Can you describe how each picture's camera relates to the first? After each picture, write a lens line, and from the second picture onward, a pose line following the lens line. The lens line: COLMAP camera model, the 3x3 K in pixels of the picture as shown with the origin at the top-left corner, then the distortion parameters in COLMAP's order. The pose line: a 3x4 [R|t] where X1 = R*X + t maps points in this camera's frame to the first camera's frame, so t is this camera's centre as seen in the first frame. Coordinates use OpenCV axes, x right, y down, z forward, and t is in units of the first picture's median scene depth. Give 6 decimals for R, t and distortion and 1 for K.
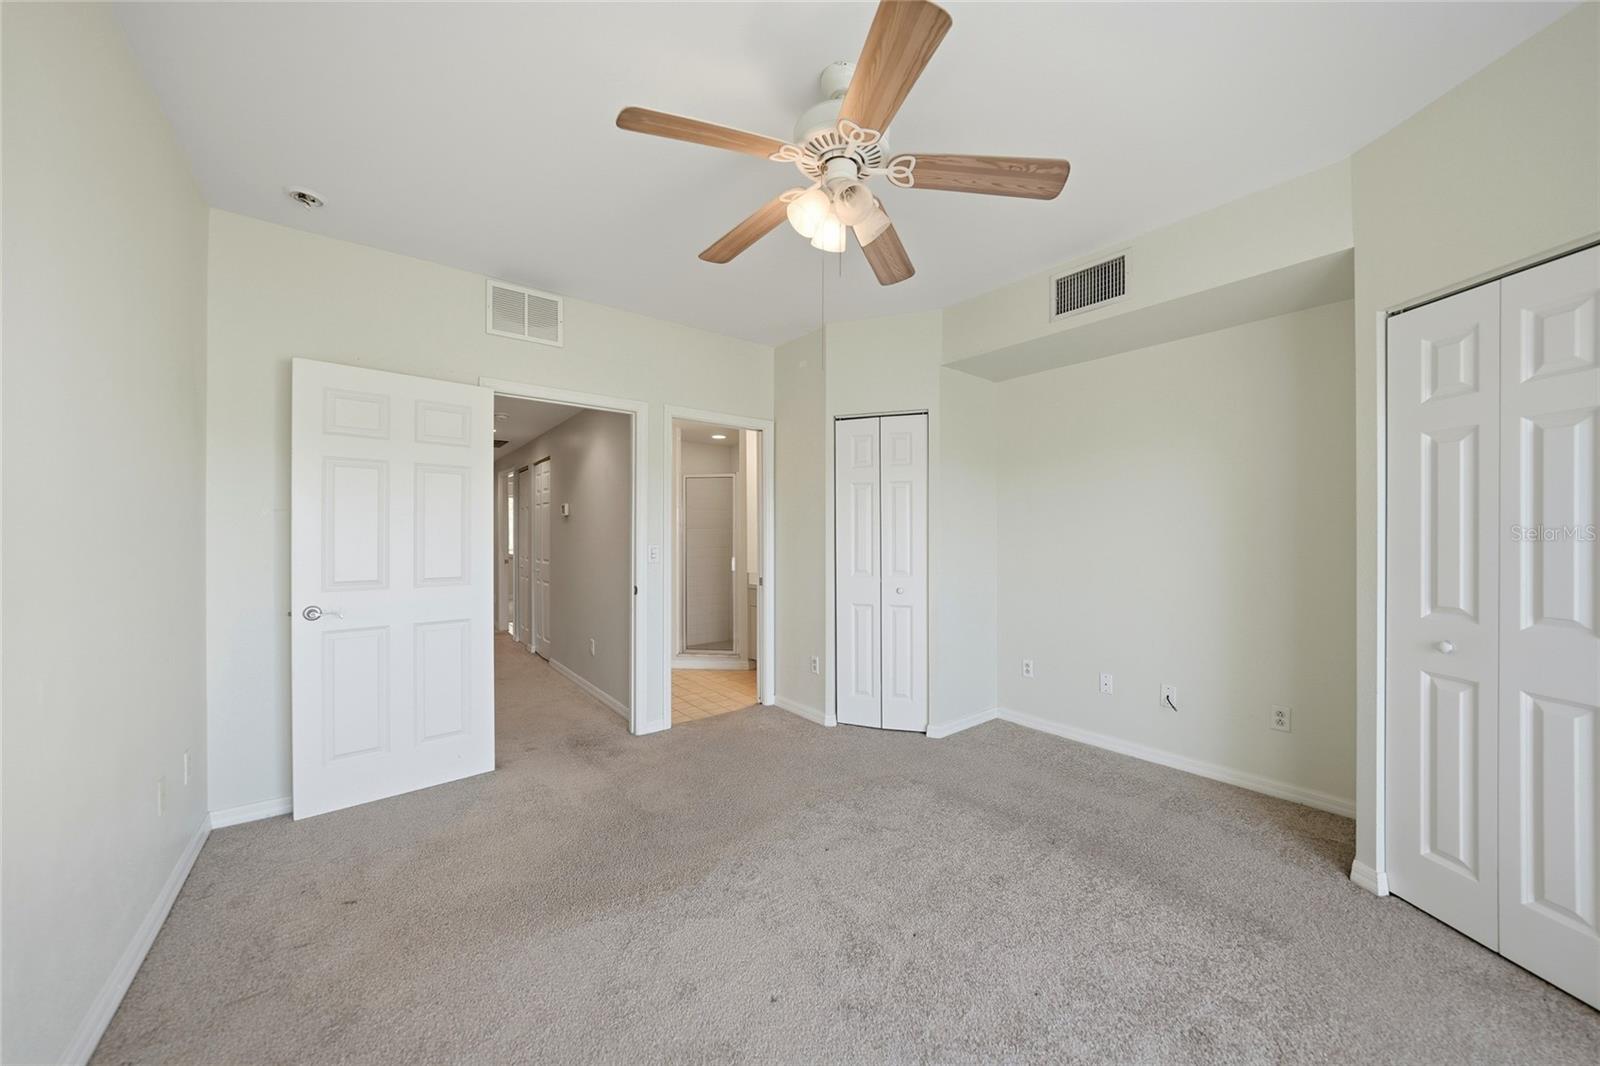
lens RADIAL K [[558.6, 0, 800.0], [0, 558.6, 533.0], [0, 0, 1]] dist [-0.015973, 0.004145]
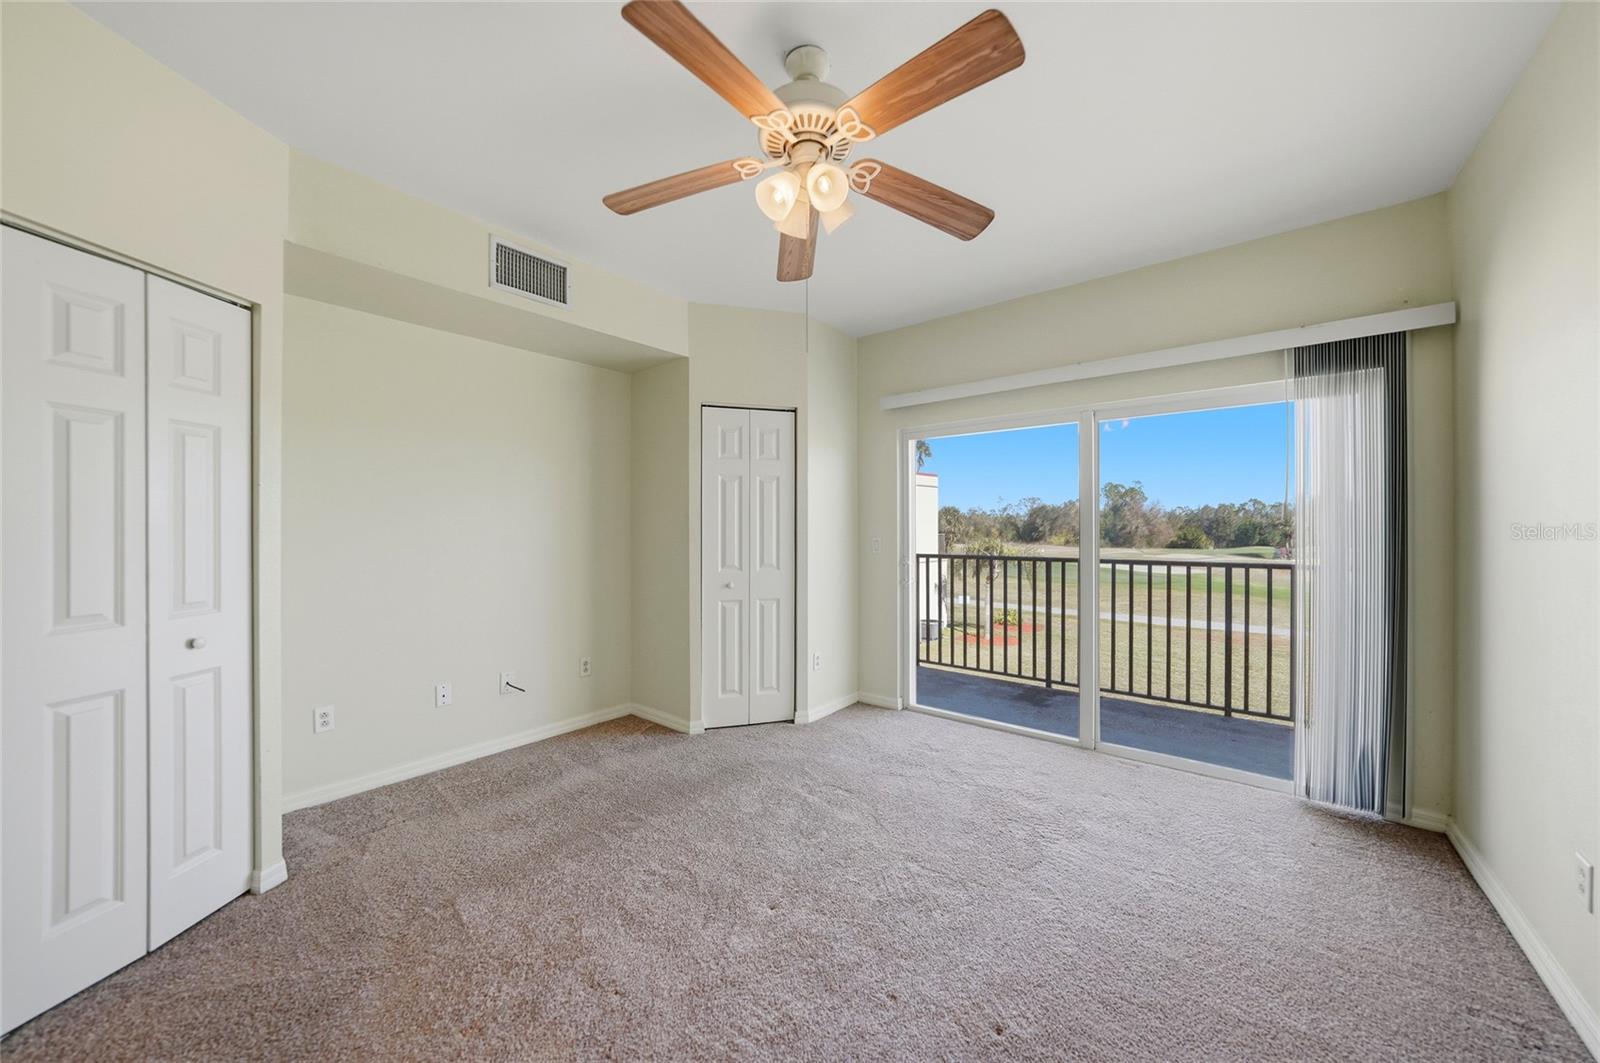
lens RADIAL K [[558.6, 0, 800.0], [0, 558.6, 531.5], [0, 0, 1]] dist [-0.015973, 0.004145]
pose [[-0.196559, -0.005441, 0.980477, -0.550221], [0.000556, 0.999984, 0.005661, 0.001832], [-0.980492, 0.001657, -0.196553, 0.761451]]
